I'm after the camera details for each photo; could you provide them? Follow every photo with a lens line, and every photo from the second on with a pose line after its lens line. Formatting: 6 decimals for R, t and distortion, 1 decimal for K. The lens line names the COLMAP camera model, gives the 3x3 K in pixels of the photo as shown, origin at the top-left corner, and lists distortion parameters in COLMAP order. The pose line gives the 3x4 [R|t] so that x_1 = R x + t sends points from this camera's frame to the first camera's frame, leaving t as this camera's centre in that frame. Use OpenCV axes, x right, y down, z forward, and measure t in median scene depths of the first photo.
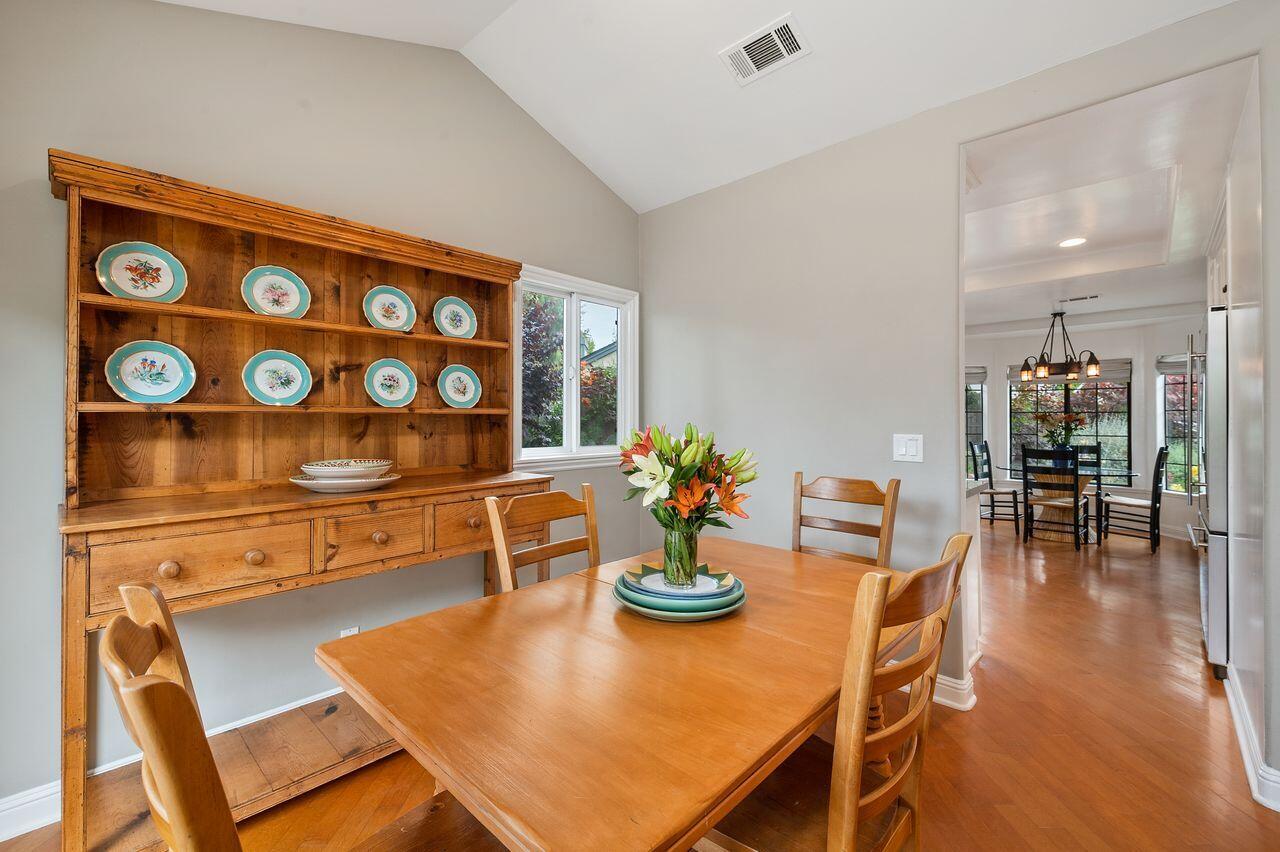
lens RADIAL K [[544.8, 0, 646.3], [0, 544.8, 413.9], [0, 0, 1]] dist [0.002424, -0.000165]
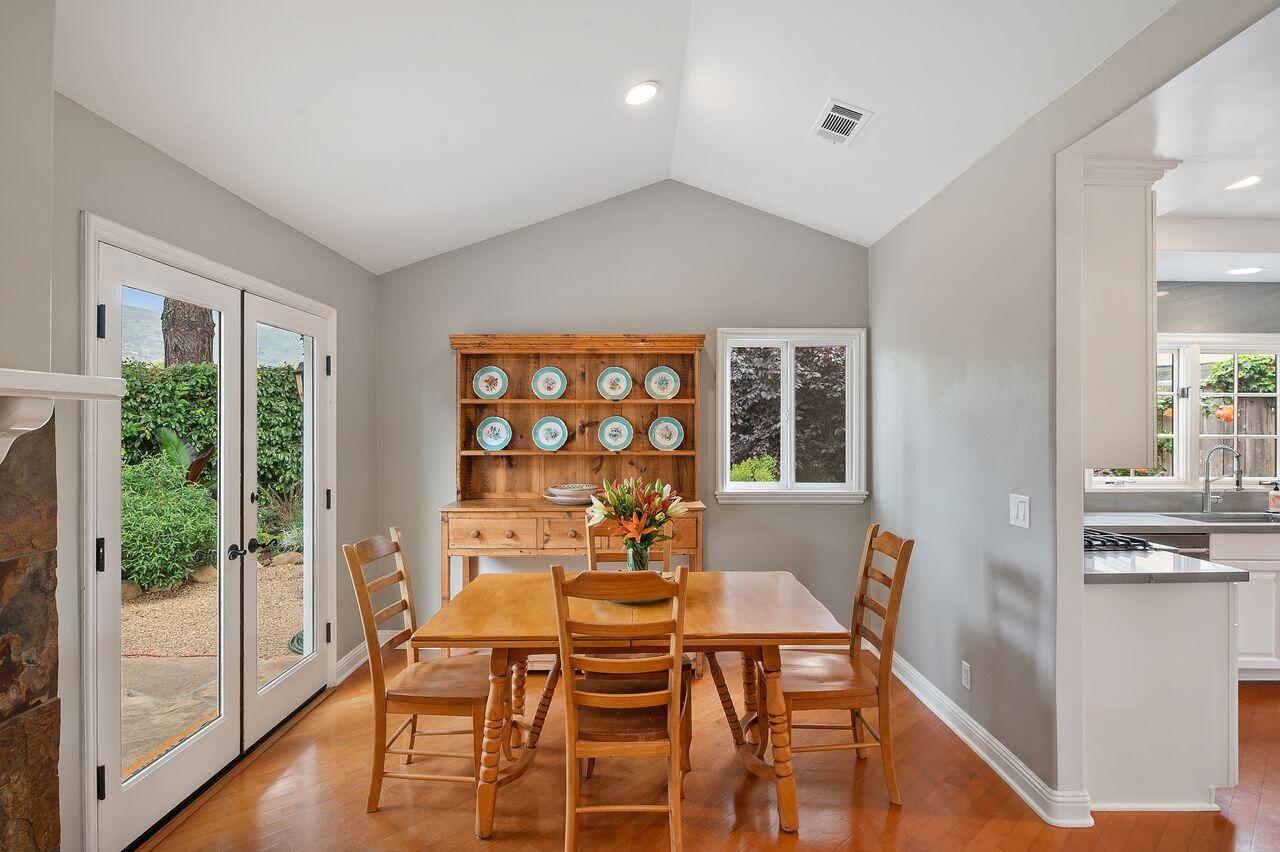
lens RADIAL K [[653.9, 0, 649.3], [0, 653.9, 428.9], [0, 0, 1]] dist [-0.012336, -0.001098]
pose [[0.689764, 0.001128, -0.724034, 0.994712], [0.005130, 0.999966, 0.006446, -0.091337], [0.724016, -0.008160, 0.689734, -0.166728]]
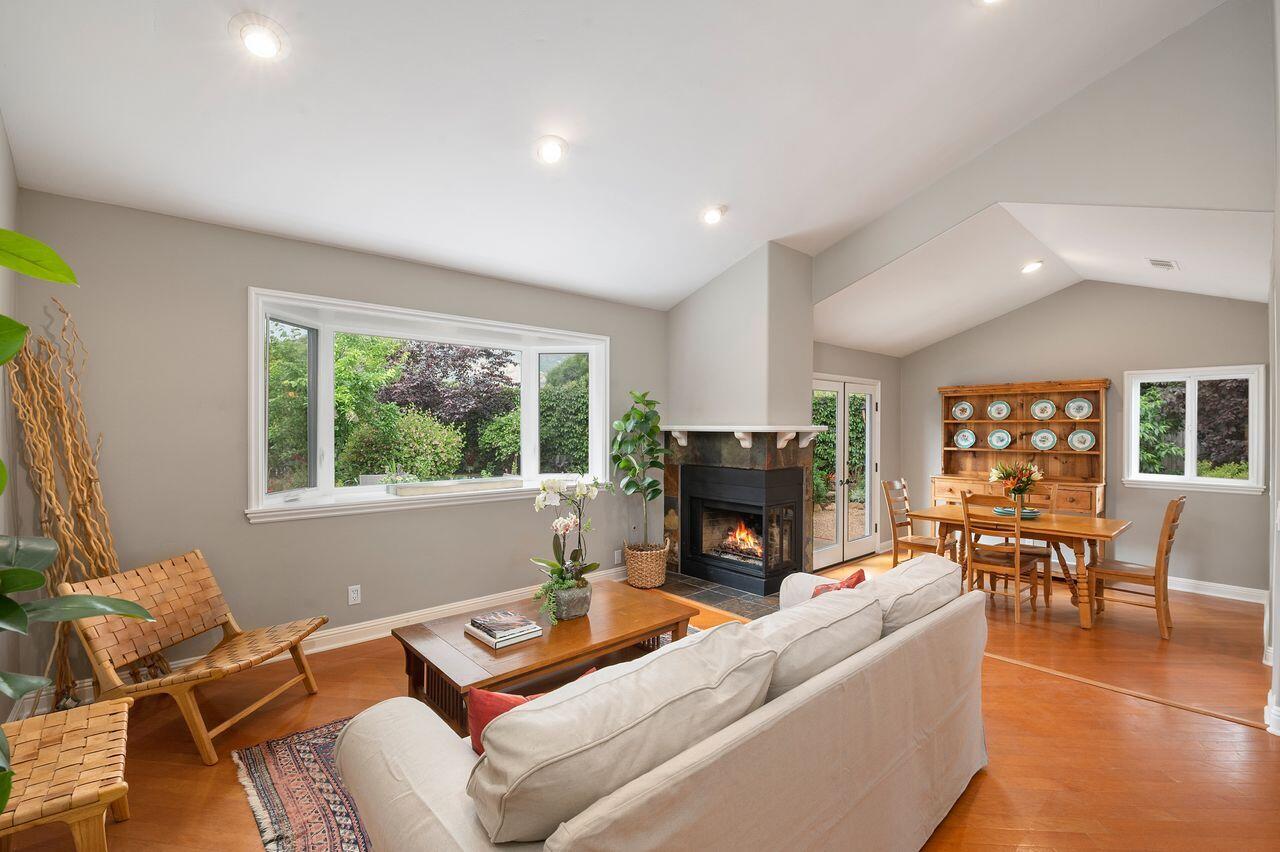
lens RADIAL K [[559.4, 0, 634.9], [0, 559.4, 431.1], [0, 0, 1]] dist [-0.015041, -0.001632]
pose [[-0.103740, 0.005071, -0.994591, 2.523467], [0.005105, 0.999977, 0.004566, -0.132302], [0.994591, -0.004604, -0.103764, -0.650073]]
